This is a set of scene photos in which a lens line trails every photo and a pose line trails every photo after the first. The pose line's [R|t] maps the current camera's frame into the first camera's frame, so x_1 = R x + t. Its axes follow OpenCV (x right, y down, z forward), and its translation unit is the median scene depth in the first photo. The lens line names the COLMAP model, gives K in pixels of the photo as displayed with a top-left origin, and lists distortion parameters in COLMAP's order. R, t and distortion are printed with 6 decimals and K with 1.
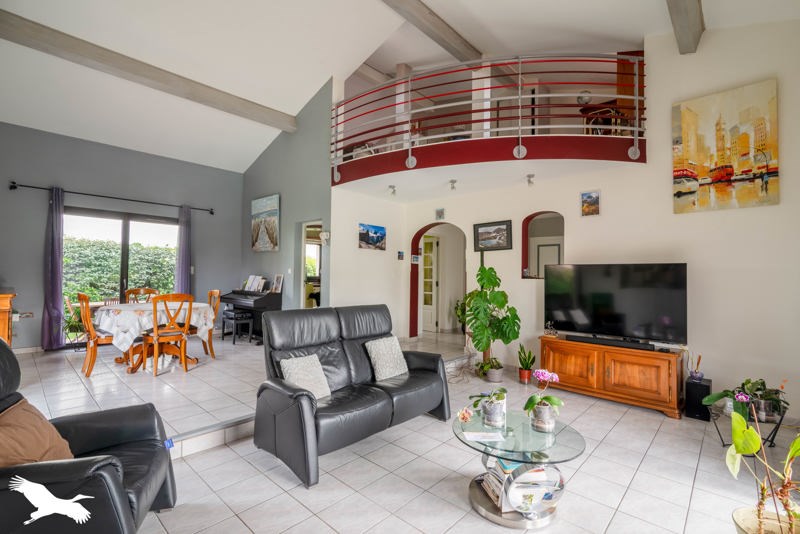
lens RADIAL K [[369.7, 0, 400.0], [0, 369.7, 267.0], [0, 0, 1]] dist [-0.001170, -0.000074]
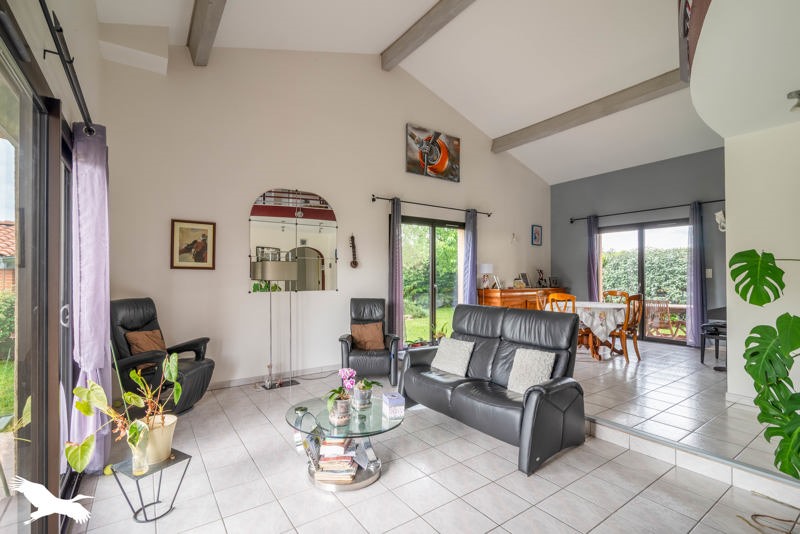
lens RADIAL K [[367.5, 0, 398.2], [0, 367.5, 277.5], [0, 0, 1]] dist [0.000117, 0.000019]
pose [[-0.215868, -0.008185, -0.976388, 0.559287], [0.020329, 0.999710, -0.012875, 0.019823], [0.976211, -0.022628, -0.215639, 0.578123]]
